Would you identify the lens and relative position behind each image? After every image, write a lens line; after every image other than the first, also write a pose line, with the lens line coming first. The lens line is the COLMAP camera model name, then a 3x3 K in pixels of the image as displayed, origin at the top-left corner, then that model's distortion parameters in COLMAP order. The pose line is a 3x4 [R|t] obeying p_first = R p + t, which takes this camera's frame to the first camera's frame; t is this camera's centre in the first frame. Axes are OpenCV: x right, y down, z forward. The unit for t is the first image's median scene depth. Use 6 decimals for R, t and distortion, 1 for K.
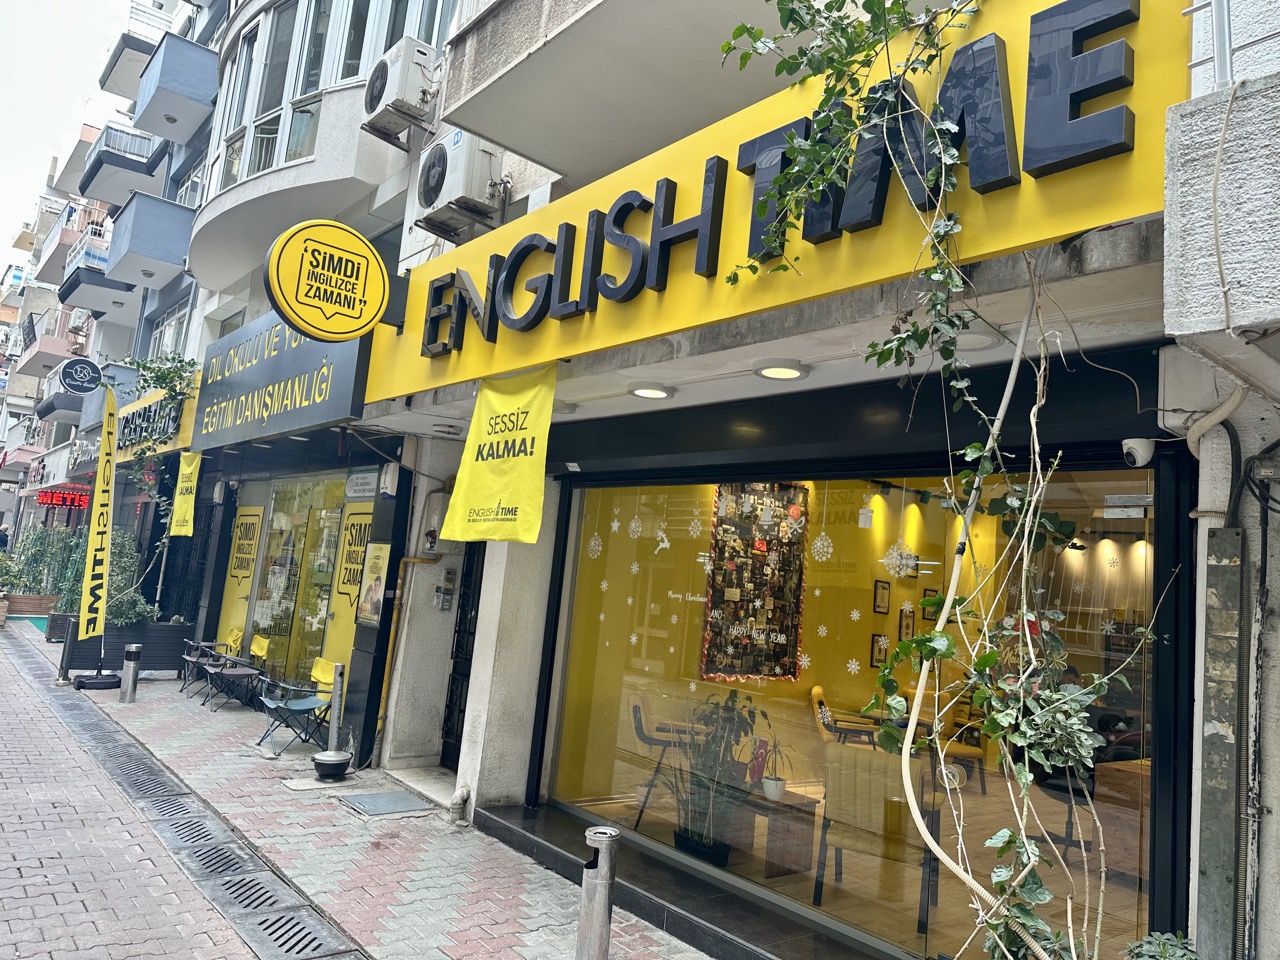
lens RADIAL K [[892.6, 0, 640.0], [0, 892.6, 480.0], [0, 0, 1]] dist [0.145757, -0.309081]
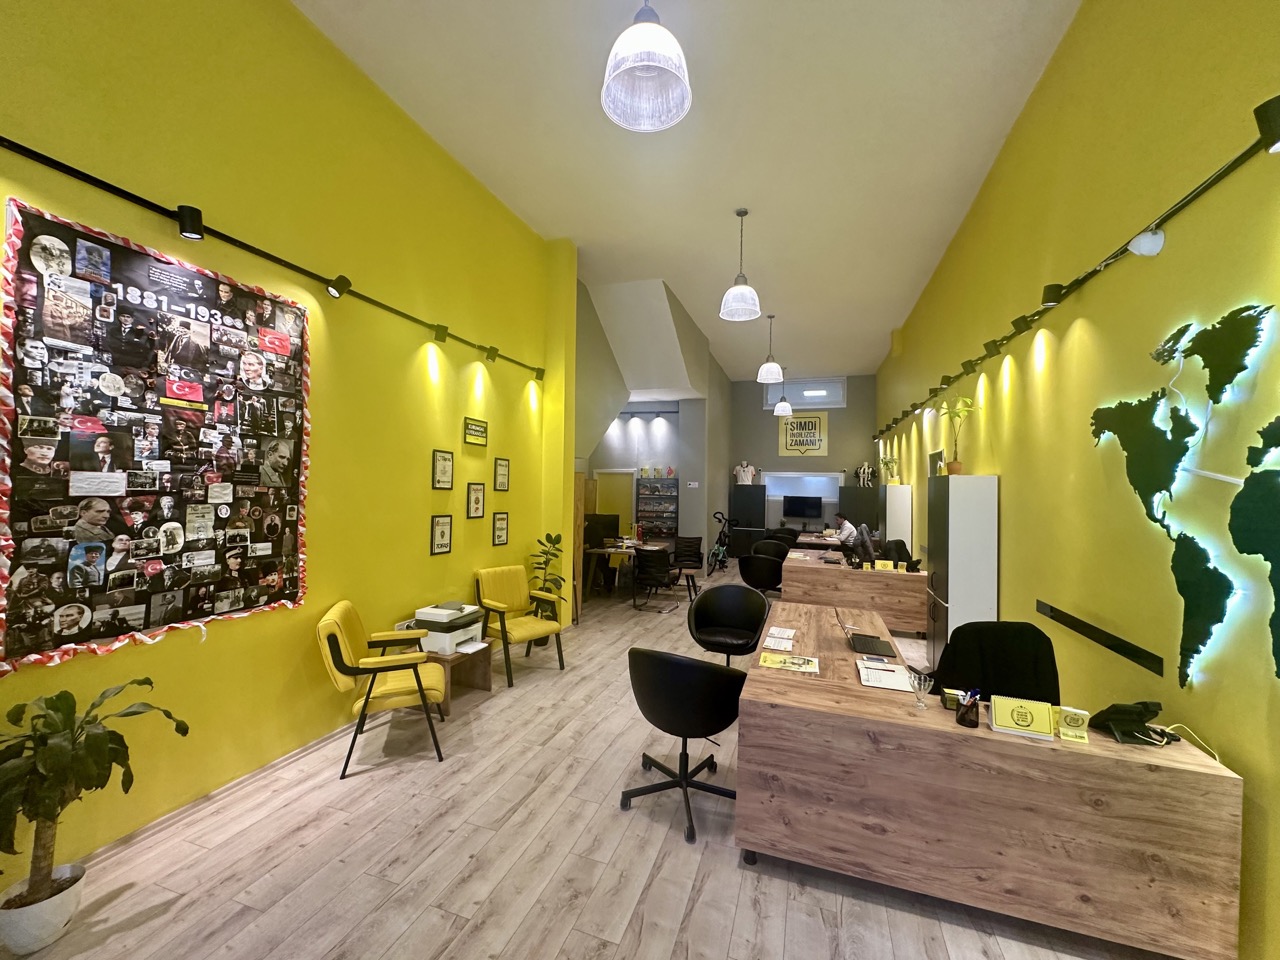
lens RADIAL K [[509.3, 0, 640.0], [0, 509.3, 480.0], [0, 0, 1]] dist [-0.001186, 0.000287]
pose [[0.852032, -0.072798, 0.518402, 0.203842], [-0.003610, 0.989443, 0.144877, 0.080172], [-0.523476, -0.125311, 0.842775, 0.581036]]
